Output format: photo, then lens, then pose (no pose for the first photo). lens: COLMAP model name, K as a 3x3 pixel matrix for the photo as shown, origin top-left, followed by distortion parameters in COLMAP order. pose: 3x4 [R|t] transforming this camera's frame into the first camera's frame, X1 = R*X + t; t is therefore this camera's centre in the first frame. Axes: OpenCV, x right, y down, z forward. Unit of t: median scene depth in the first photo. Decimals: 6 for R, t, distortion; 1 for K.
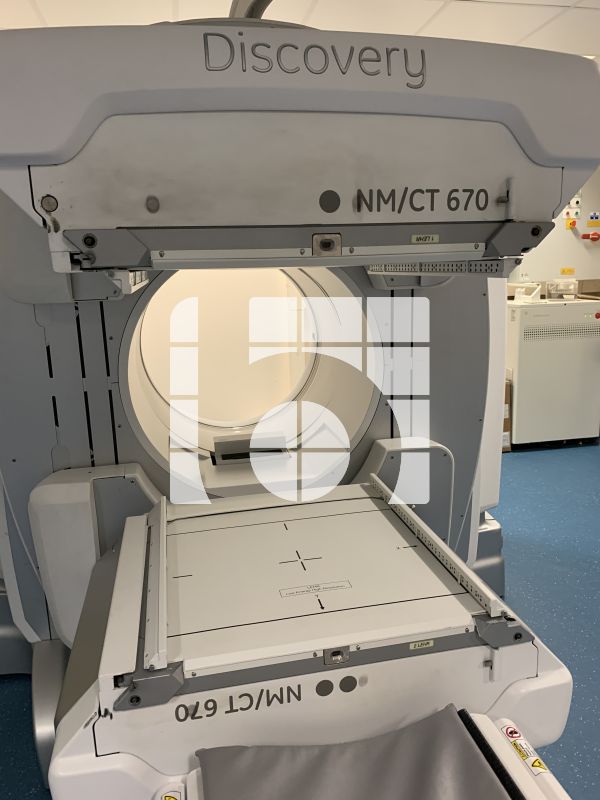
lens RADIAL K [[620.3, 0, 303.9], [0, 620.3, 397.6], [0, 0, 1]] dist [-0.030223, -0.005011]
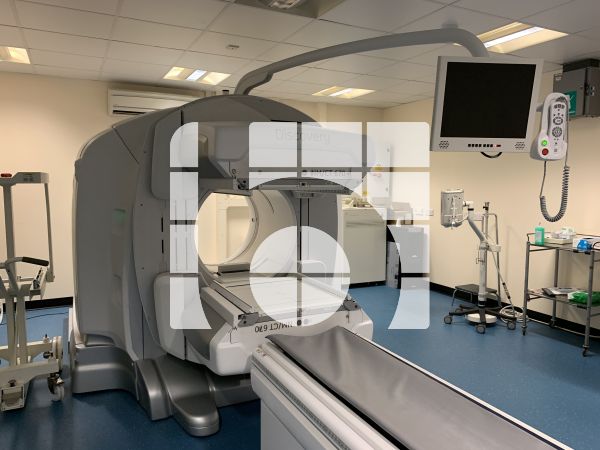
lens RADIAL K [[465.2, 0, 298.8], [0, 465.2, 225.8], [0, 0, 1]] dist [-0.030223, -0.005011]
pose [[0.967700, 0.008349, 0.251966, -0.538173], [0.022507, 0.992600, -0.119330, 0.252873], [-0.251098, 0.121146, 0.960351, -1.256407]]
